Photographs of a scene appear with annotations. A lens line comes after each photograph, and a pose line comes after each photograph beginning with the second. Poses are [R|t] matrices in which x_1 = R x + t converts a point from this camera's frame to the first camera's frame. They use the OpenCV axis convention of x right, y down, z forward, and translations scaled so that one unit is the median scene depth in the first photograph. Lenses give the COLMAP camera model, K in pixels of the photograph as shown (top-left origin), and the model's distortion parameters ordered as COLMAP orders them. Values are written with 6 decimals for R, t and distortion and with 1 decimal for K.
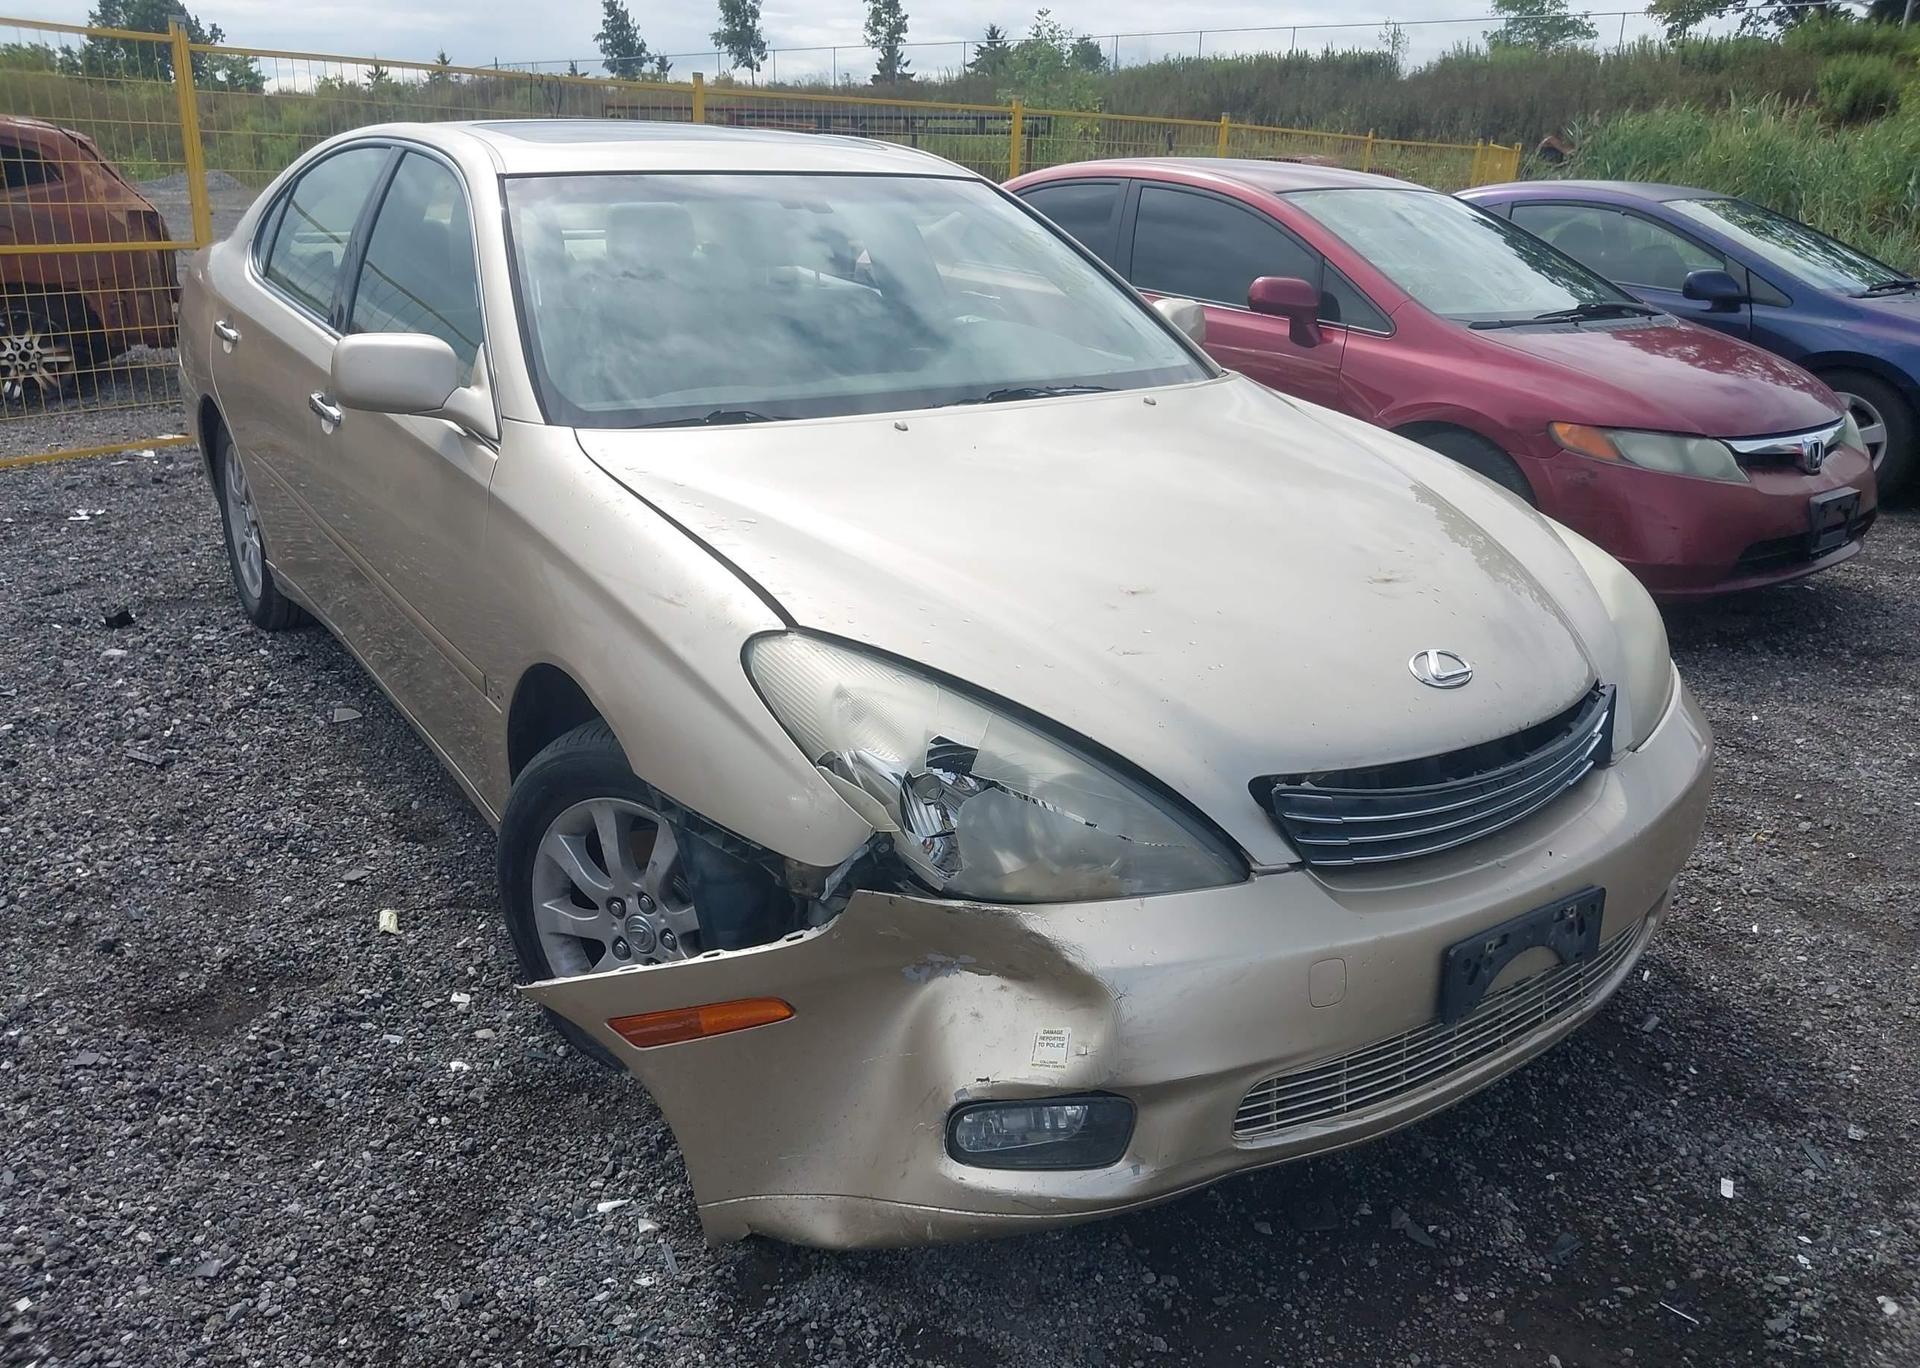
lens RADIAL K [[1488.3, 0, 960.0], [0, 1488.3, 684.0], [0, 0, 1]] dist [0.002630, -0.008186]
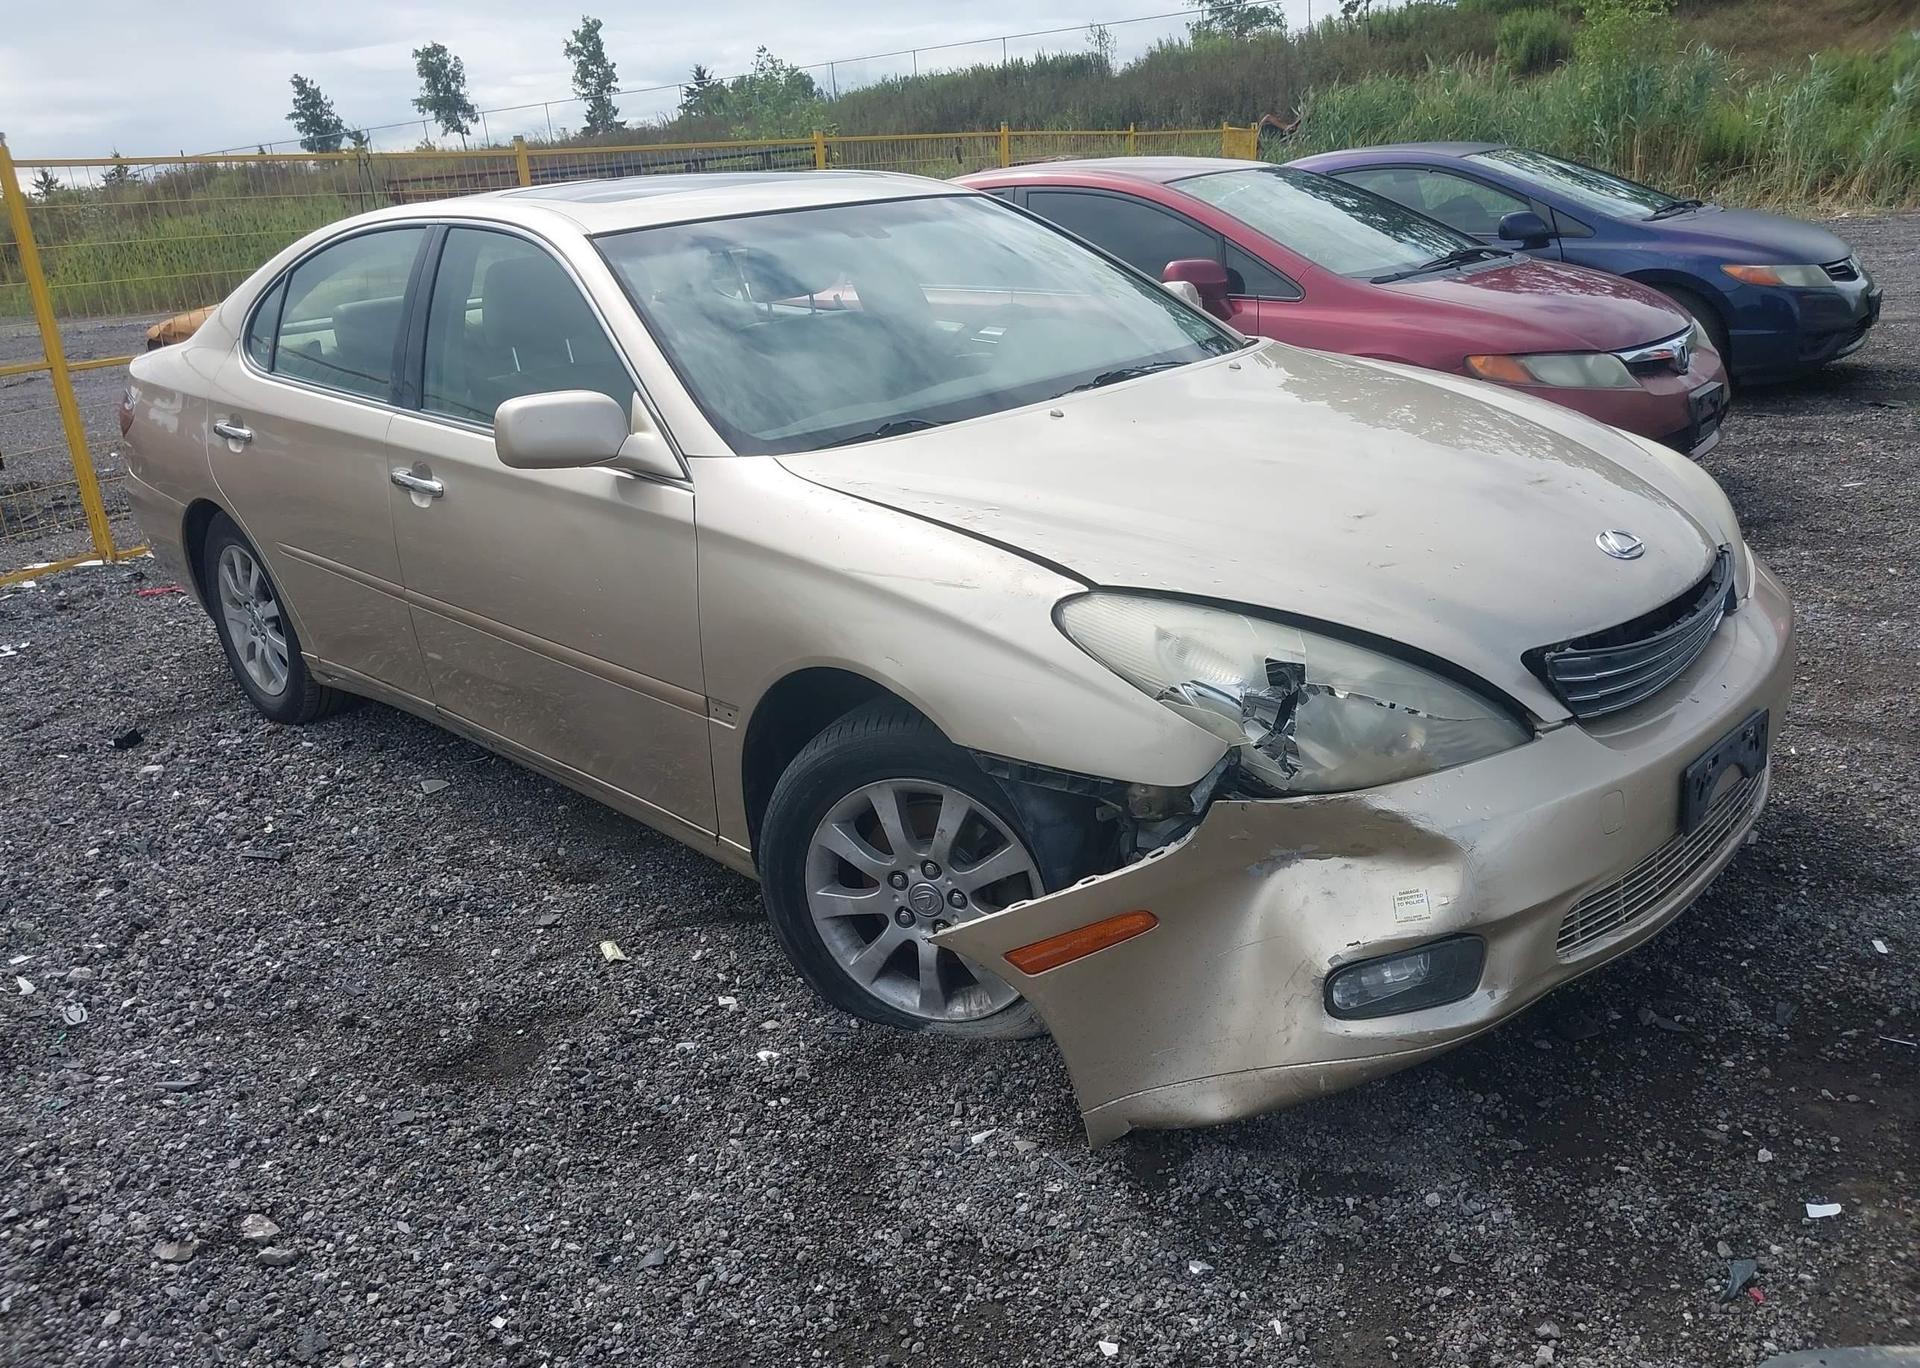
lens RADIAL K [[1470.1, 0, 960.0], [0, 1470.1, 684.0], [0, 0, 1]] dist [-0.003162, 0.001821]
pose [[0.979723, -0.154137, 0.128000, -0.306189], [0.155584, 0.987822, -0.001326, 0.015897], [-0.126237, 0.021214, 0.991773, -0.075919]]
